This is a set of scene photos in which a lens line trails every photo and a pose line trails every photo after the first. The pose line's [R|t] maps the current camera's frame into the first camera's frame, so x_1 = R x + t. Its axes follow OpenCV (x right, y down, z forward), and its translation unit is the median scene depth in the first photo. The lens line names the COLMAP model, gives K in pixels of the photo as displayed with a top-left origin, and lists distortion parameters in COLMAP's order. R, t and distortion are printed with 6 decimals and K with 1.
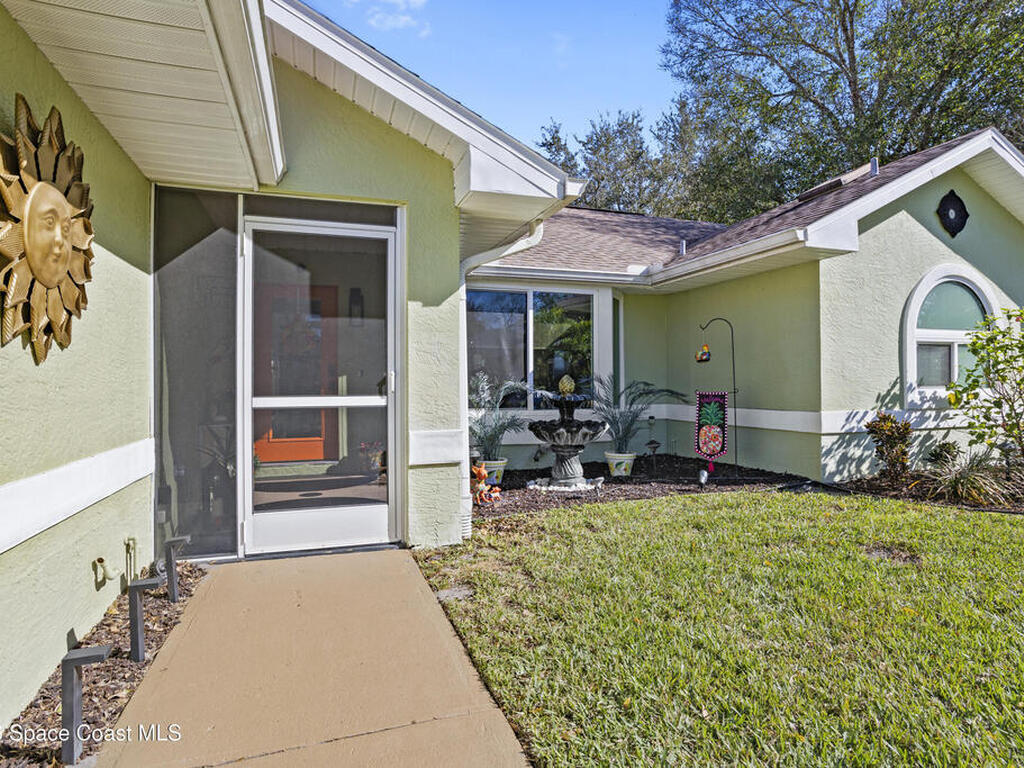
lens RADIAL K [[556.6, 0, 515.4], [0, 556.6, 373.5], [0, 0, 1]] dist [-0.031412, 0.010433]
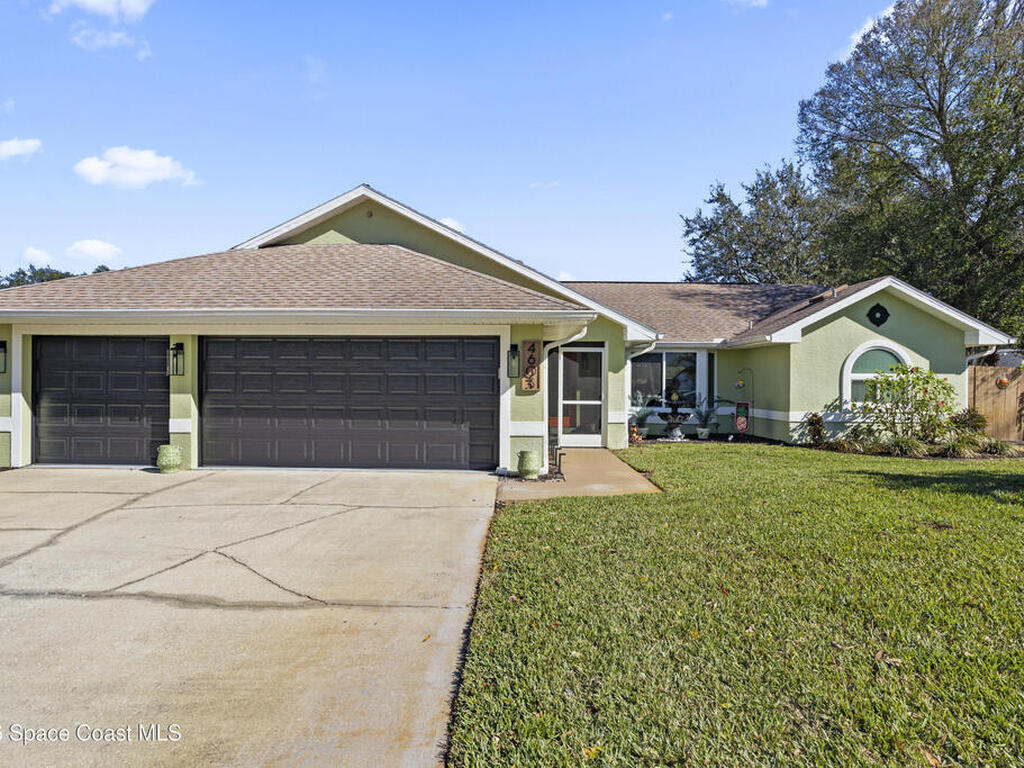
lens RADIAL K [[556.6, 0, 518.0], [0, 556.6, 377.4], [0, 0, 1]] dist [-0.031412, 0.010433]
pose [[0.943451, 0.010178, -0.331355, 0.238857], [-0.007899, 0.999935, 0.008224, -0.075039], [0.331418, -0.005142, 0.943470, -1.382588]]
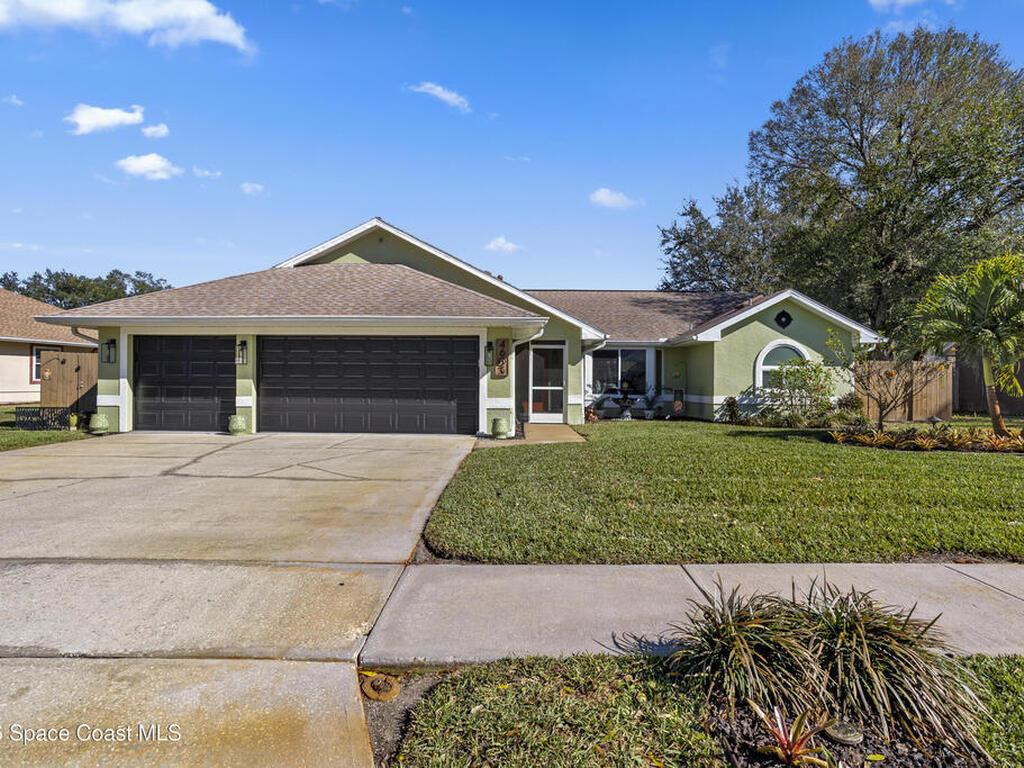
lens RADIAL K [[556.6, 0, 519.0], [0, 556.6, 382.0], [0, 0, 1]] dist [-0.031412, 0.010433]
pose [[0.944778, 0.012616, -0.327469, 0.507485], [-0.008366, 0.999862, 0.014384, -0.034002], [0.327605, -0.010850, 0.944752, -1.876747]]
